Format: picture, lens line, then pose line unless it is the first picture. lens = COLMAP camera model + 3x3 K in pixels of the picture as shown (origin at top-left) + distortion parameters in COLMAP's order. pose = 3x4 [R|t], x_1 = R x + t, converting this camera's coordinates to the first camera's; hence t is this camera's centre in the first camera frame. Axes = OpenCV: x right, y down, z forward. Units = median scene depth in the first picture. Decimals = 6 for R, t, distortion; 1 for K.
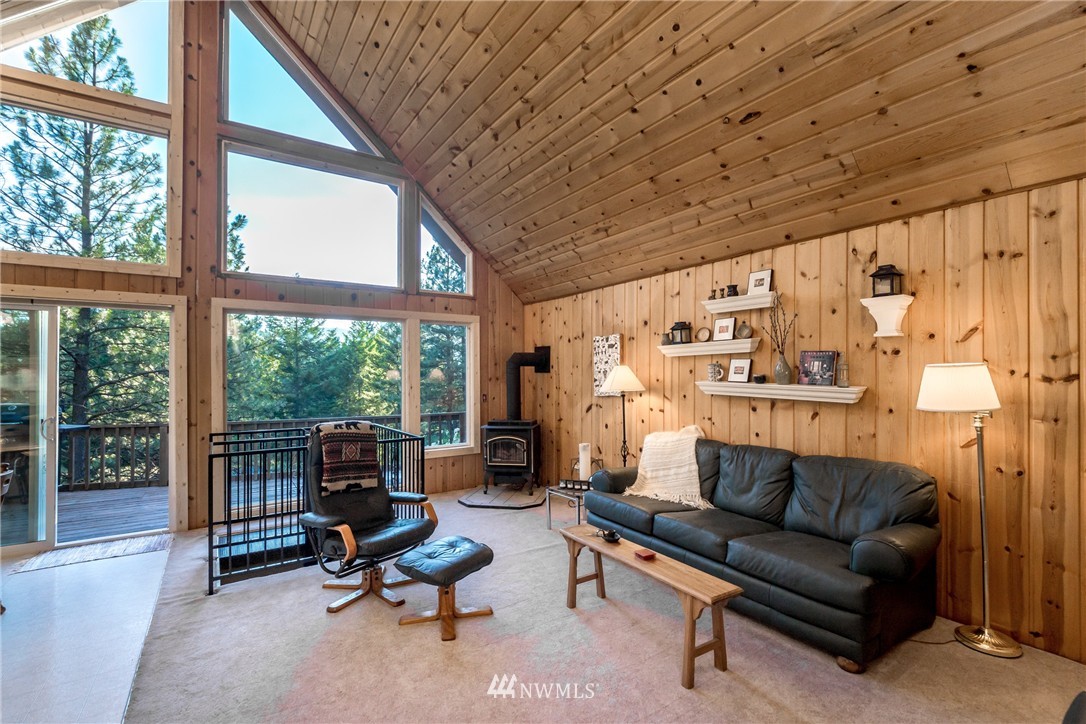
lens RADIAL K [[482.1, 0, 544.6], [0, 482.1, 368.1], [0, 0, 1]] dist [-0.000462, -0.010769]
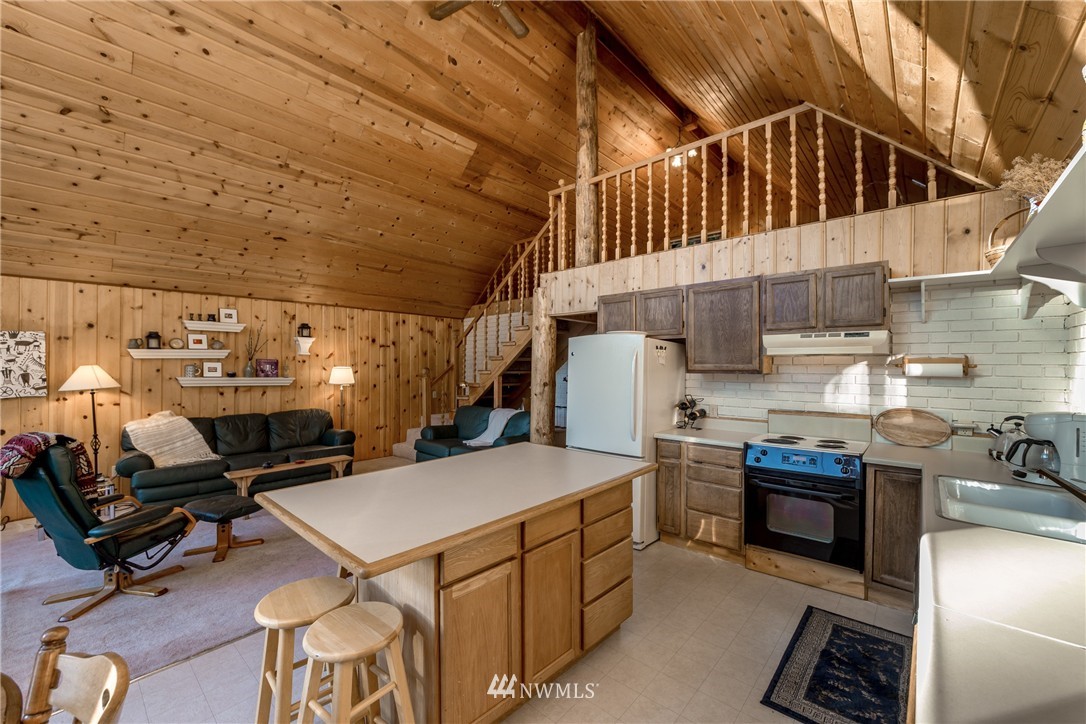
lens RADIAL K [[434.8, 0, 543.9], [0, 434.8, 365.9], [0, 0, 1]] dist [-0.010242, 0.003632]
pose [[-0.246491, 0.005495, 0.969129, -1.215233], [-0.006464, 0.999952, -0.007314, -0.003764], [-0.969123, -0.008067, -0.246444, 0.314693]]
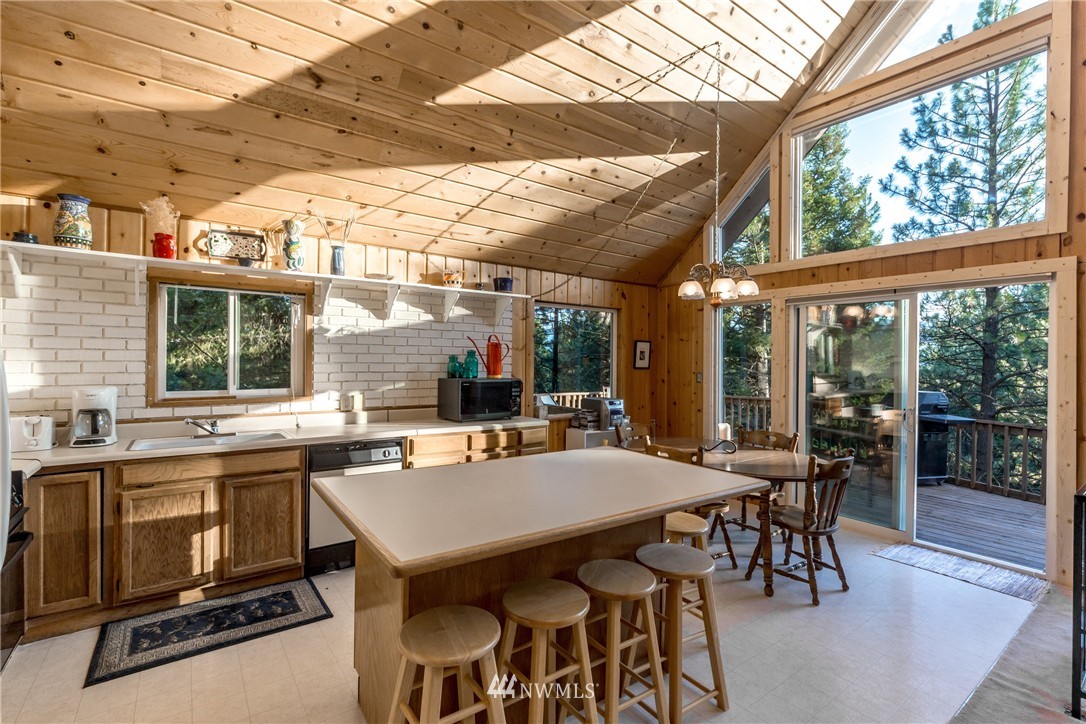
lens RADIAL K [[491.0, 0, 543.0], [0, 491.0, 362.0], [0, 0, 1]] dist [-0.002210, -0.000237]
pose [[0.043111, 0.006776, -0.999047, -0.070487], [-0.002840, 0.999974, 0.006659, 0.003790], [0.999066, 0.002550, 0.043130, 0.218951]]
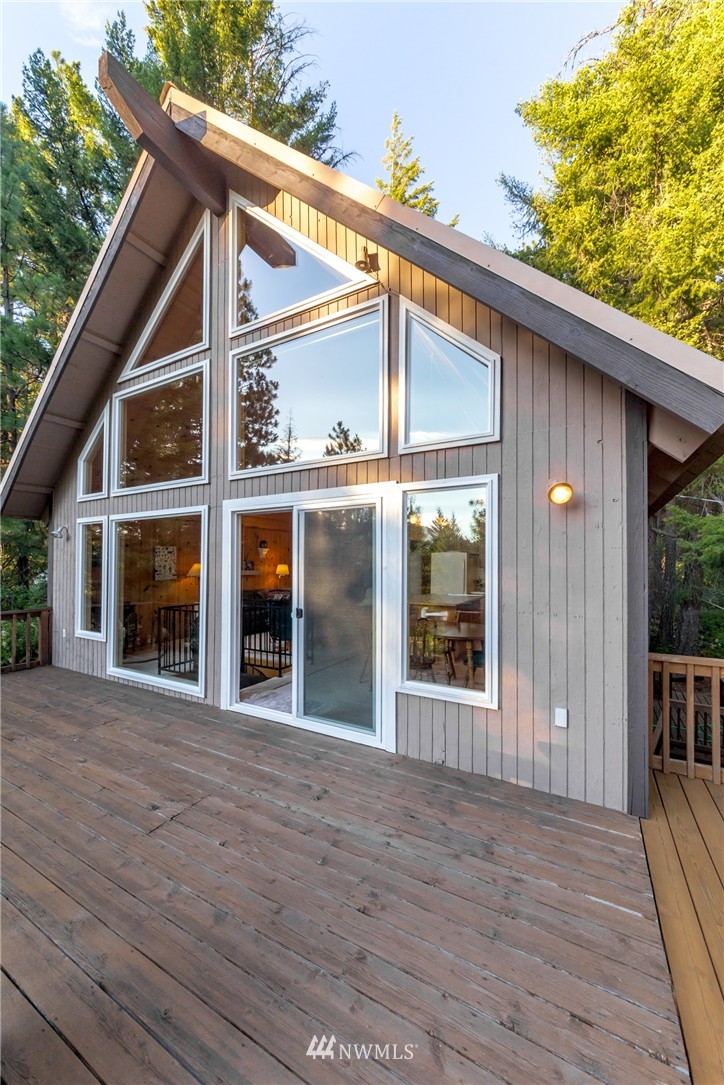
lens RADIAL K [[401.2, 0, 369.6], [0, 401.2, 559.8], [0, 0, 1]] dist [-0.003591, -0.000165]
pose [[-0.457822, 0.016109, 0.888898, -2.108777], [-0.007321, 0.999734, -0.021889, 0.014882], [-0.889014, -0.016529, -0.457582, 1.362630]]
